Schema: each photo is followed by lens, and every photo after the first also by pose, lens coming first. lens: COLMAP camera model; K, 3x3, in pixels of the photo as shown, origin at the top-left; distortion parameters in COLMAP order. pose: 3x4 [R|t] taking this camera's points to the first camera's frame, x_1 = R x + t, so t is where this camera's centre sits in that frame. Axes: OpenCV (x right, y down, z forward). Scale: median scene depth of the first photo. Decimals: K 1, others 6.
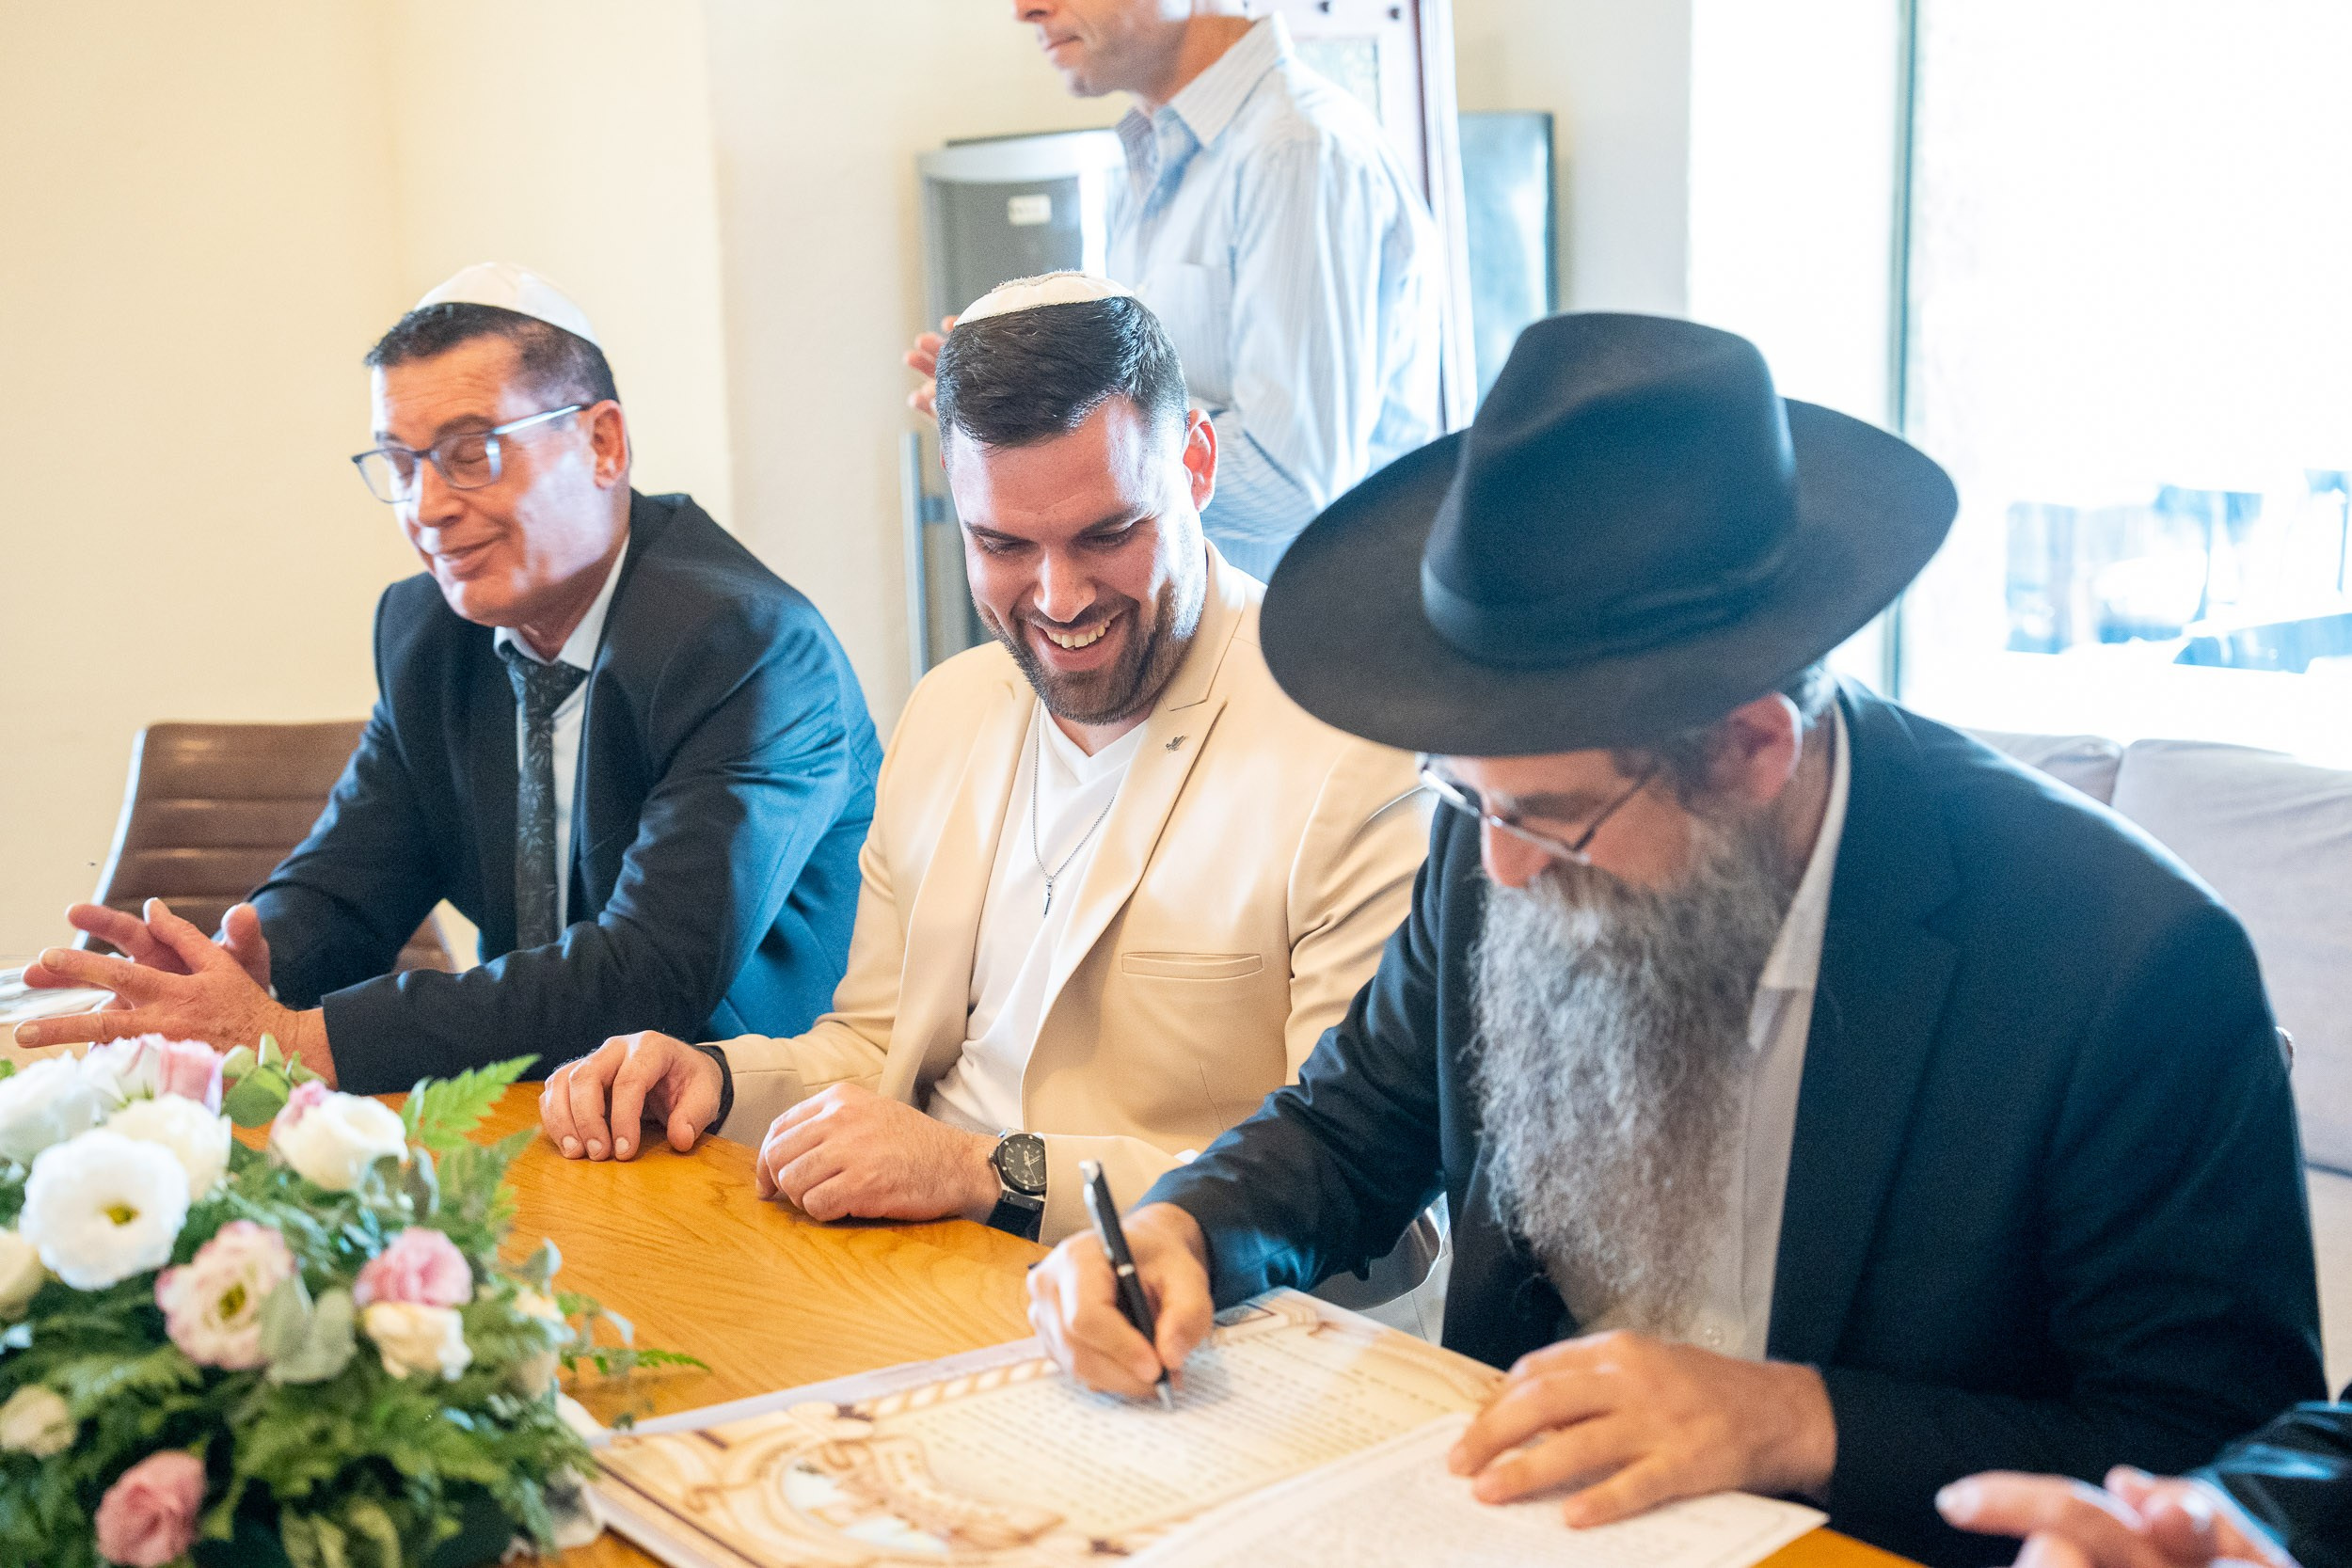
lens RADIAL K [[3449.8, 0, 1152.1], [0, 3449.8, 789.7], [0, 0, 1]] dist [0.131499, -0.013890]
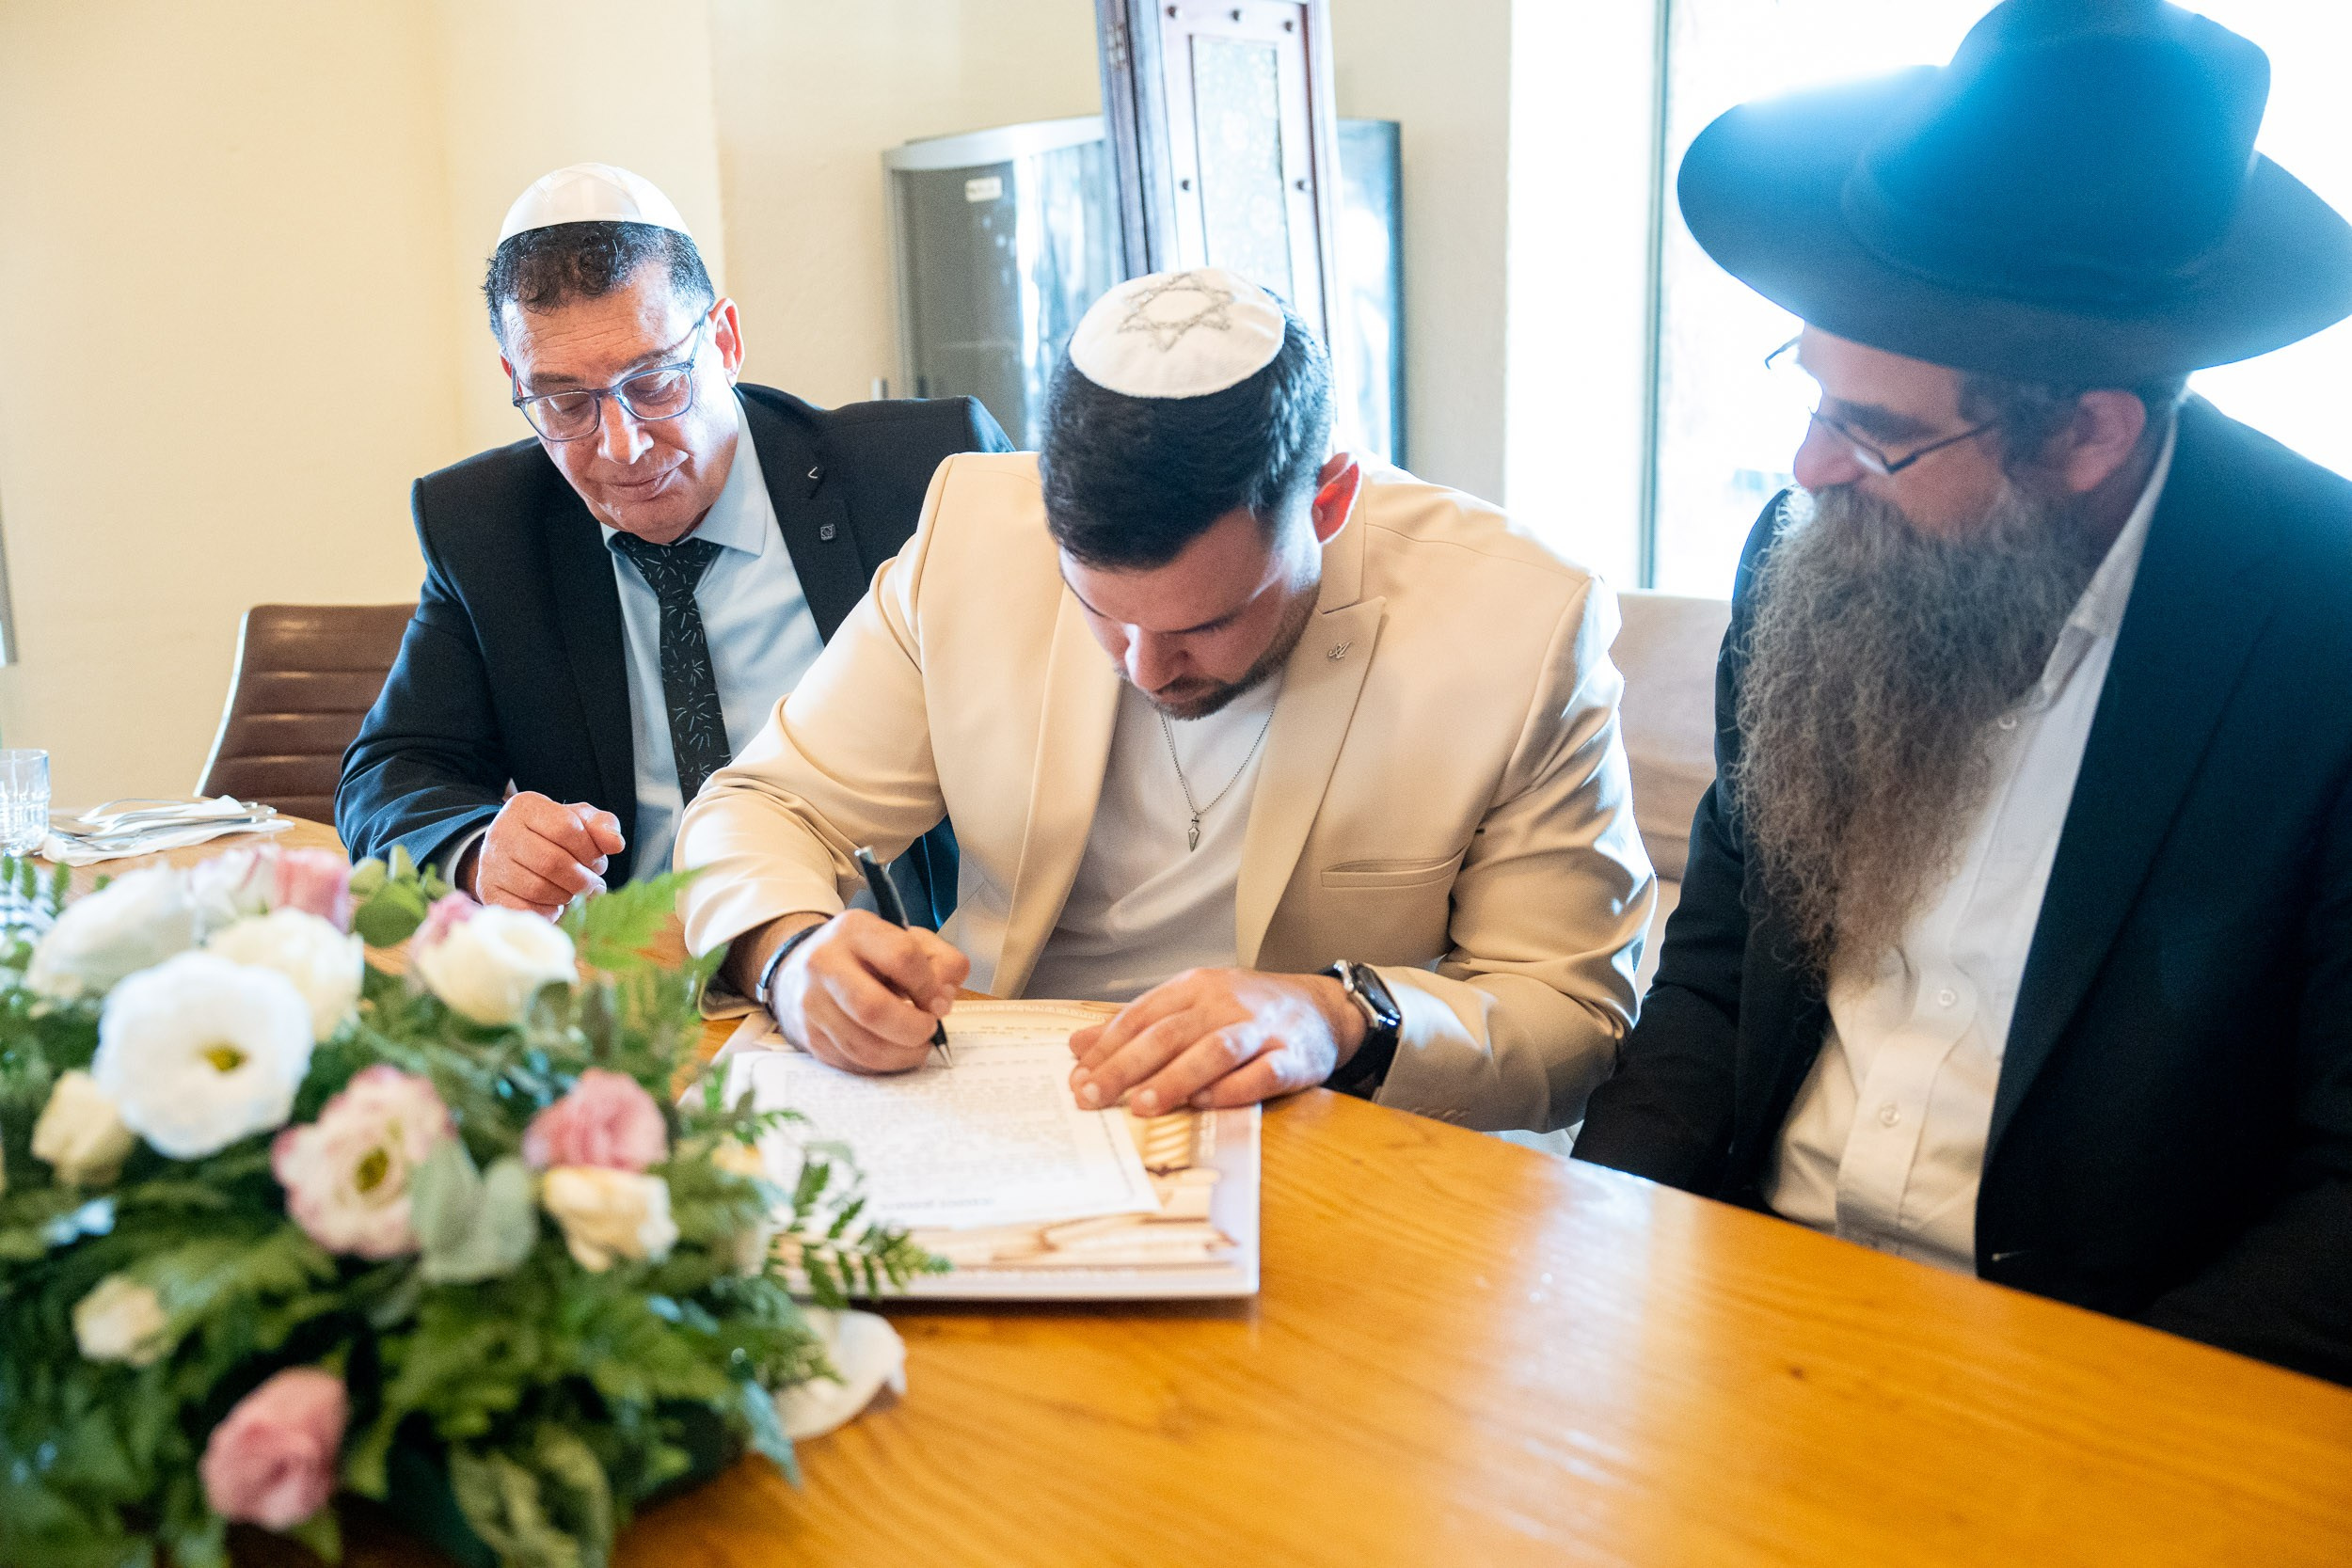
lens RADIAL K [[2384.4, 0, 1176.0], [0, 2384.4, 784.0], [0, 0, 1]] dist [0.070478, -0.249346]
pose [[0.996251, -0.010095, 0.085922, -0.123204], [0.007322, 0.999444, 0.032533, 0.042026], [-0.086203, -0.031782, 0.995771, 0.431643]]
